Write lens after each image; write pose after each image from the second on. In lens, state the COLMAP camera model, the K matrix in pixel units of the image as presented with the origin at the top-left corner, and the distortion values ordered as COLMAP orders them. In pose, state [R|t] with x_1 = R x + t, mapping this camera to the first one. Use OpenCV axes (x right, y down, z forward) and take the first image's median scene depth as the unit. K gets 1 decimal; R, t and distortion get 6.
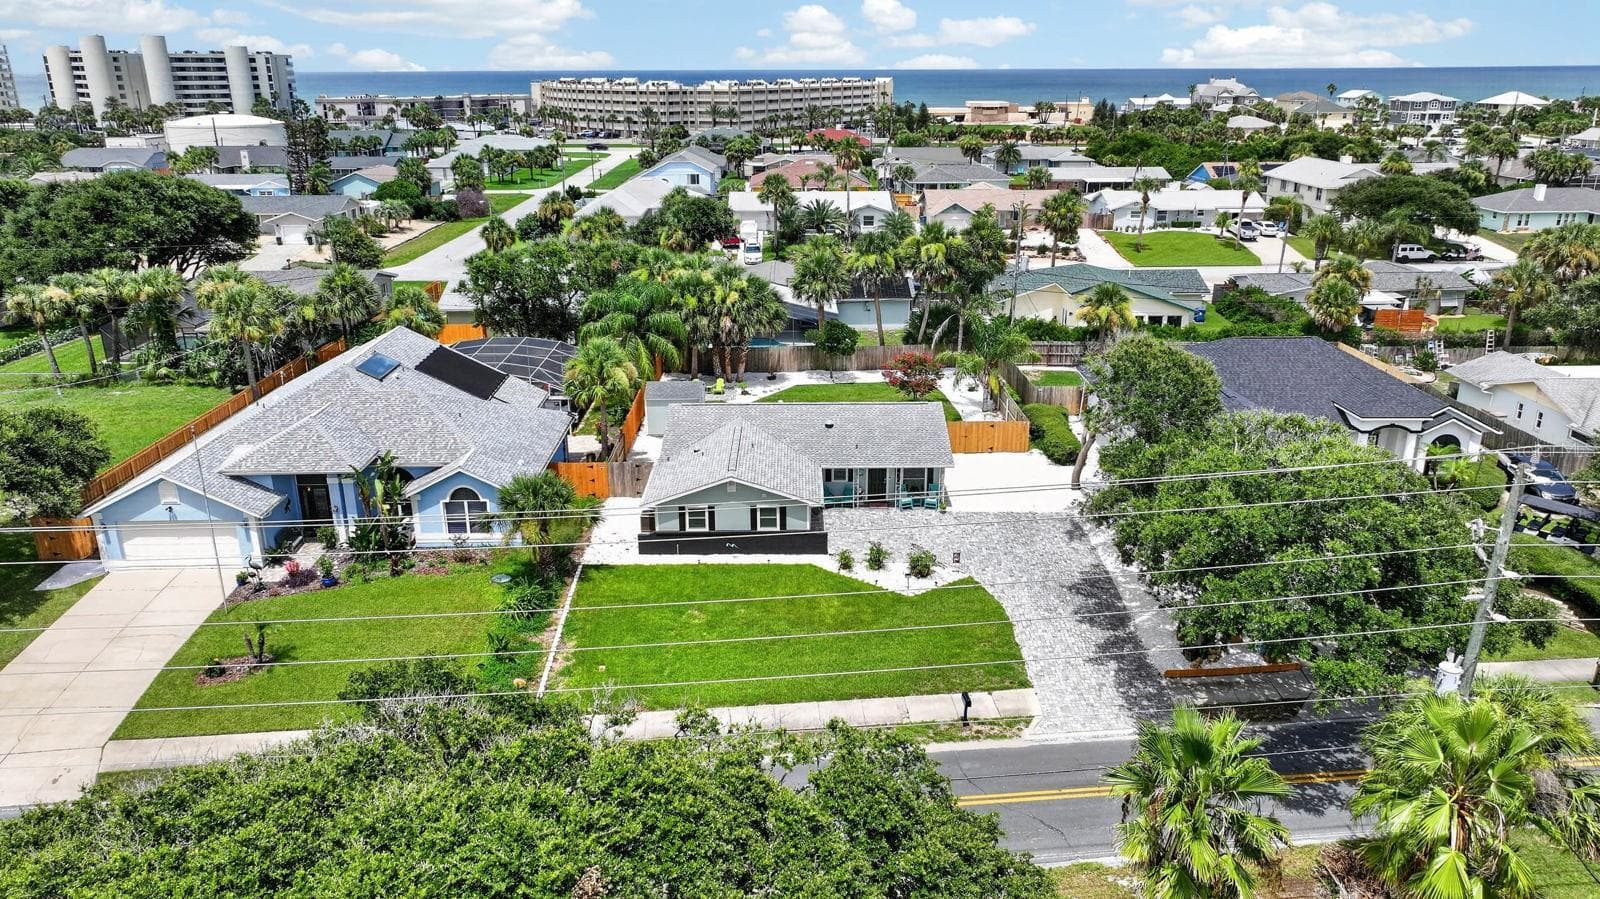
lens RADIAL K [[1132.9, 0, 805.8], [0, 1132.9, 442.2], [0, 0, 1]] dist [-0.004069, 0.028933]
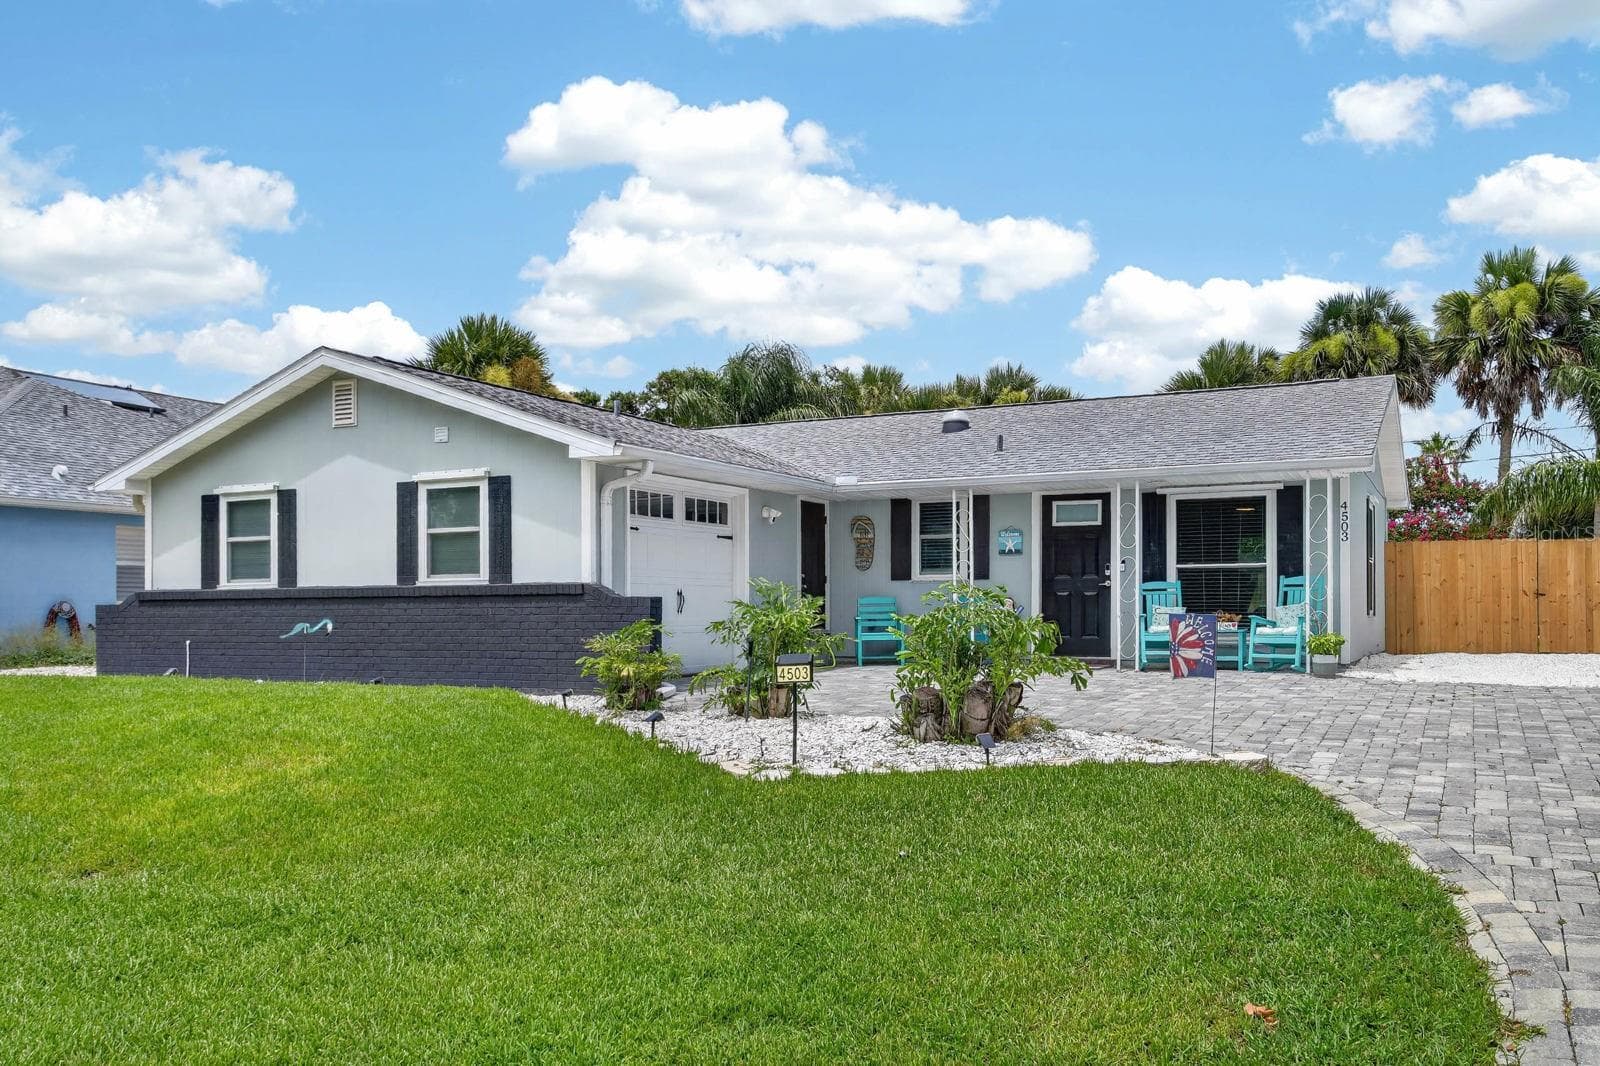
lens RADIAL K [[1318.6, 0, 802.3], [0, 1318.6, 601.9], [0, 0, 1]] dist [0.012059, 0.002425]
pose [[0.886211, -0.009600, -0.463183, 0.110920], [-0.139984, 0.947505, -0.287470, 0.102996], [0.441628, 0.319597, 0.838345, 0.538719]]
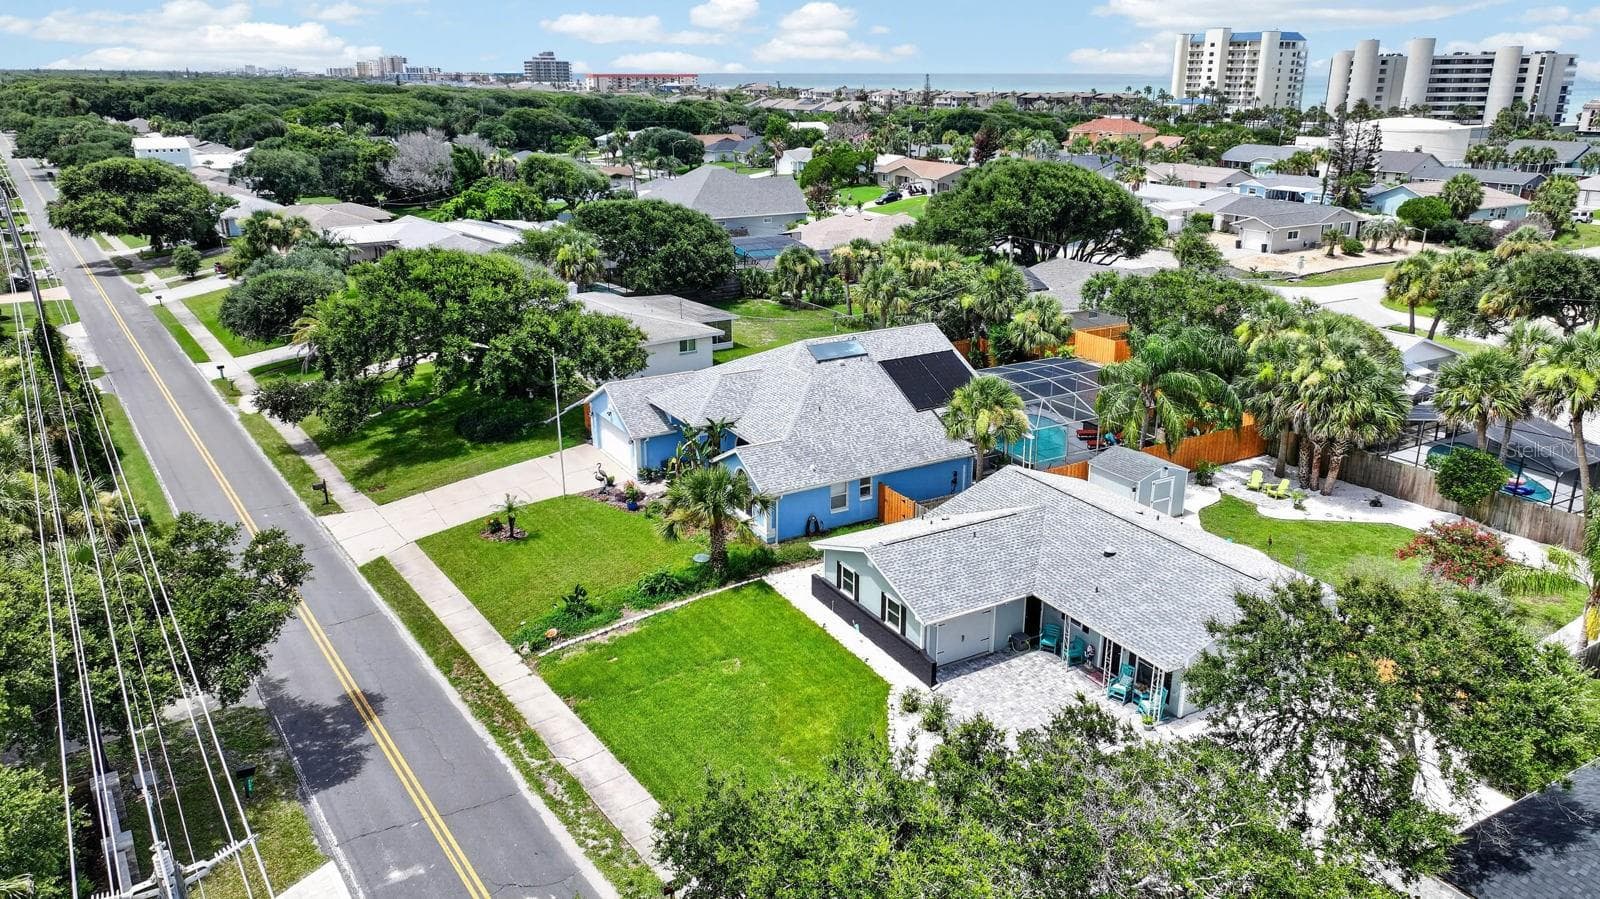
lens RADIAL K [[1132.9, 0, 805.8], [0, 1132.9, 442.2], [0, 0, 1]] dist [-0.004069, 0.028933]
pose [[0.488460, 0.275248, -0.828037, 0.392244], [-0.276973, 0.948780, 0.151997, -0.106415], [0.827462, 0.155099, 0.539677, 0.325944]]
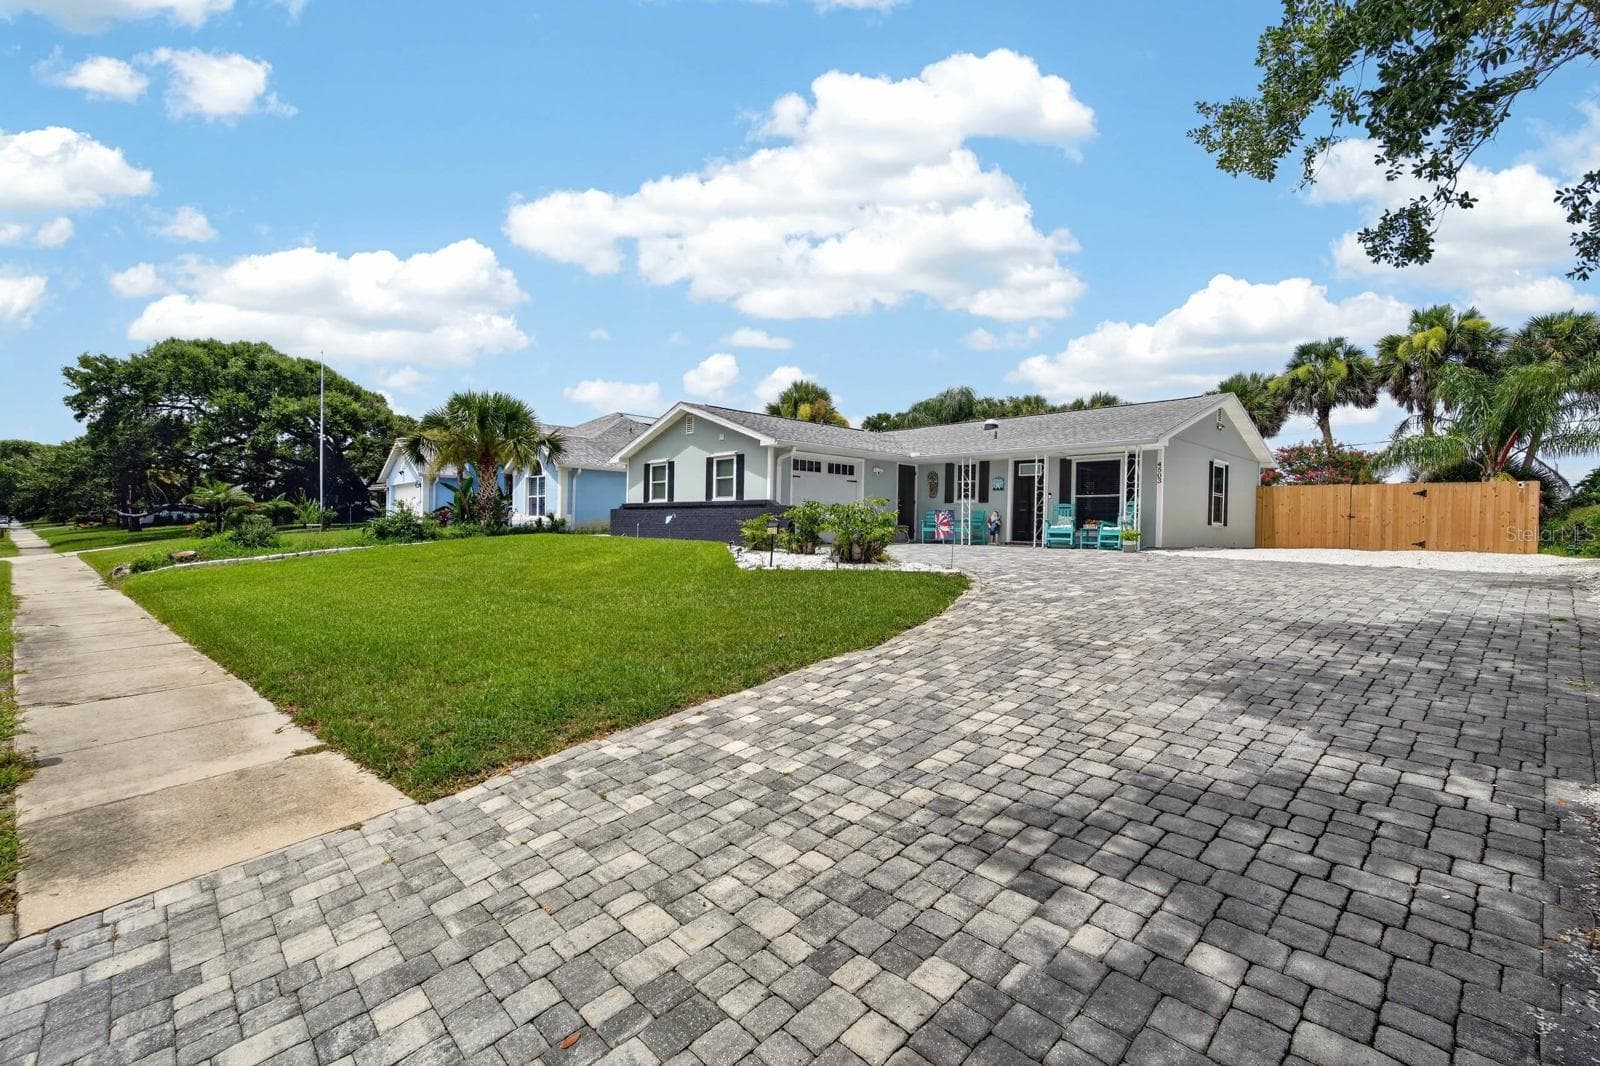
lens RADIAL K [[698.8, 0, 805.1], [0, 698.8, 531.1], [0, 0, 1]] dist [0.000672, 0.000101]
pose [[0.677978, 0.014325, -0.734942, 0.172254], [-0.247927, 0.945682, -0.210278, 0.106048], [0.692010, 0.324776, 0.644703, 0.544274]]
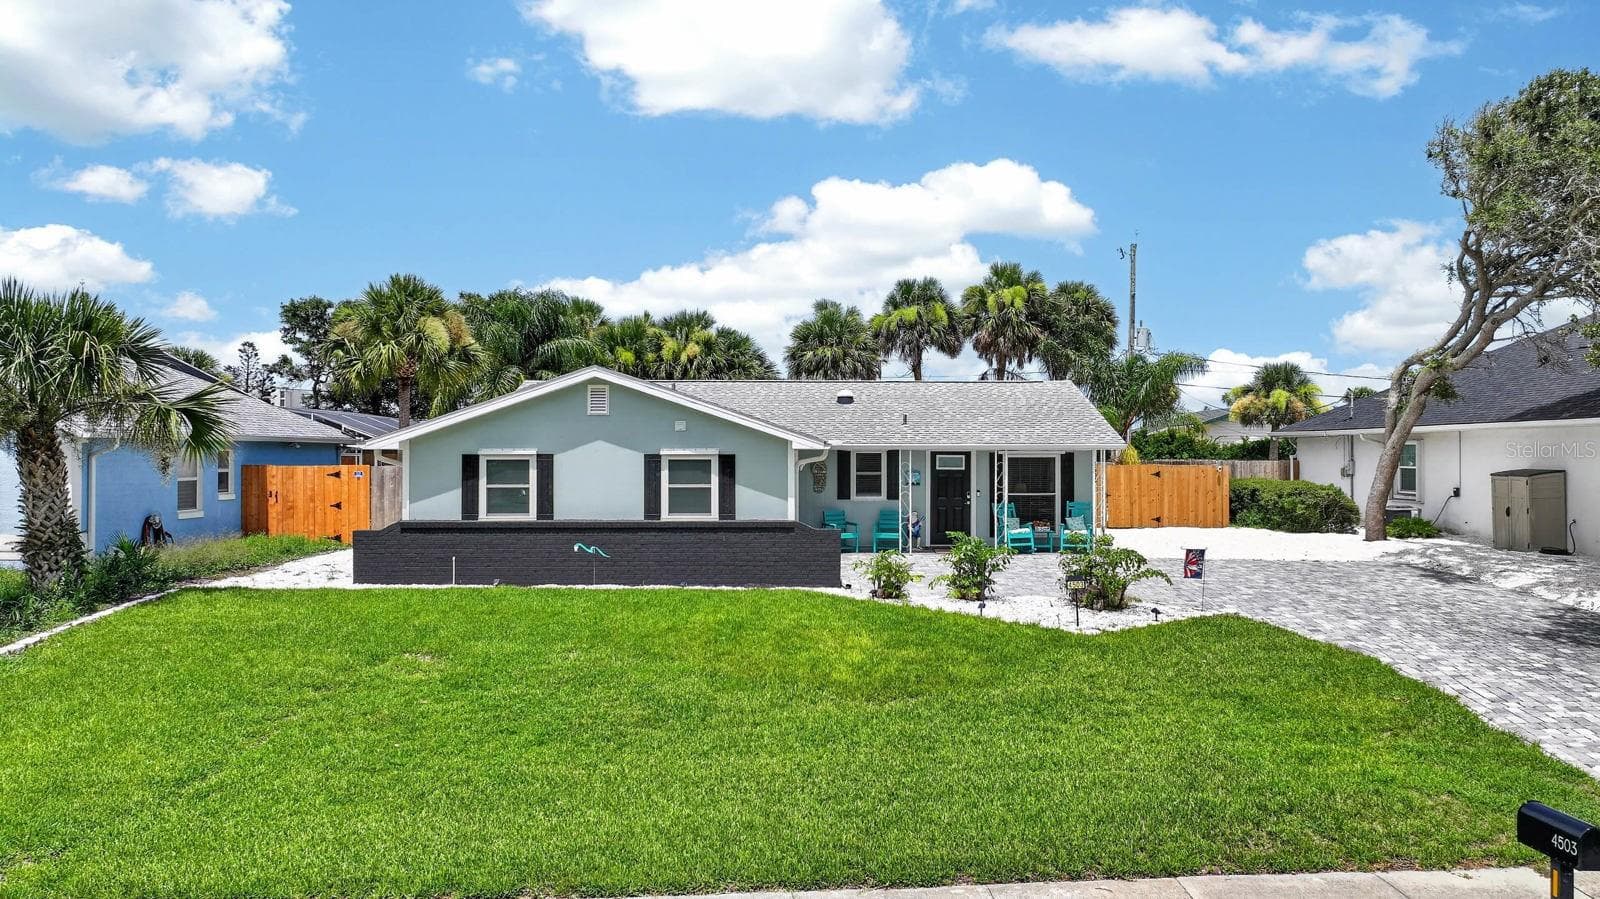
lens RADIAL K [[1132.9, 0, 805.8], [0, 1132.9, 442.2], [0, 0, 1]] dist [-0.004069, 0.028933]
pose [[0.999839, -0.002198, -0.017801, 0.009473], [-0.003704, 0.945768, -0.324821, 0.121032], [0.017549, 0.324835, 0.945608, 0.421400]]
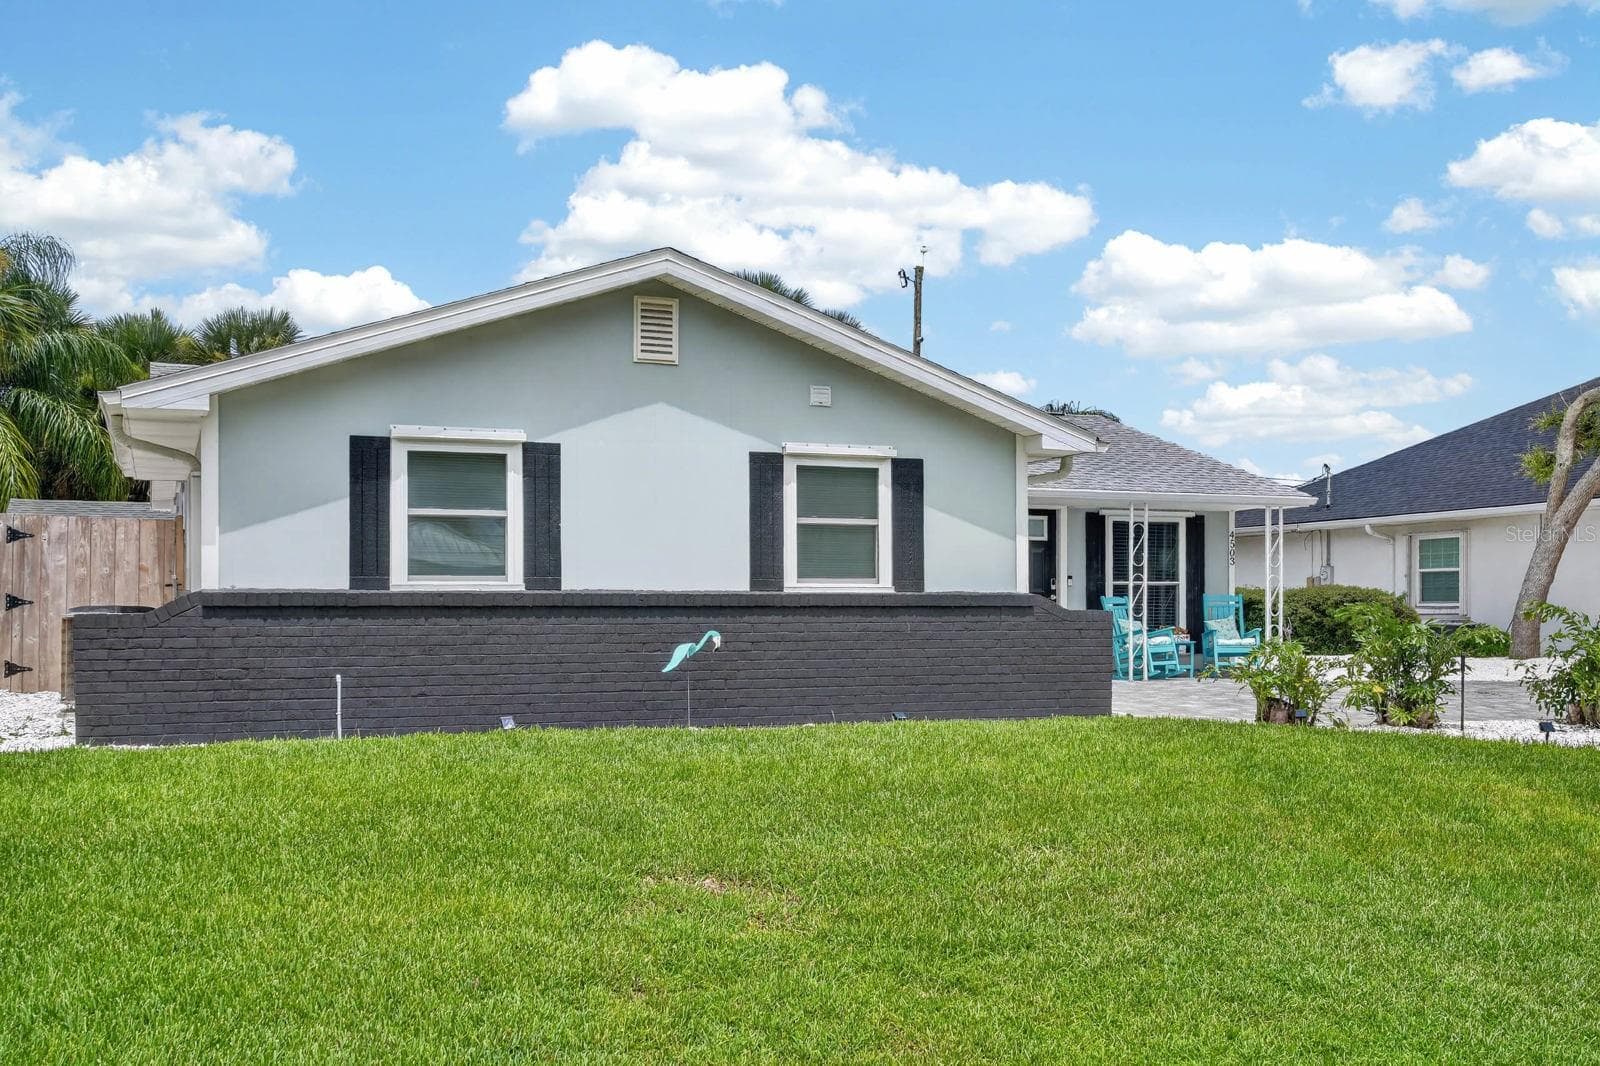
lens RADIAL K [[1609.7, 0, 801.2], [0, 1609.7, 634.6], [0, 0, 1]] dist [0.001409, 0.006210]
pose [[0.922992, -0.007870, 0.384739, -0.095516], [0.129394, 0.947925, -0.291026, 0.109328], [-0.362413, 0.318398, 0.875945, 0.520644]]
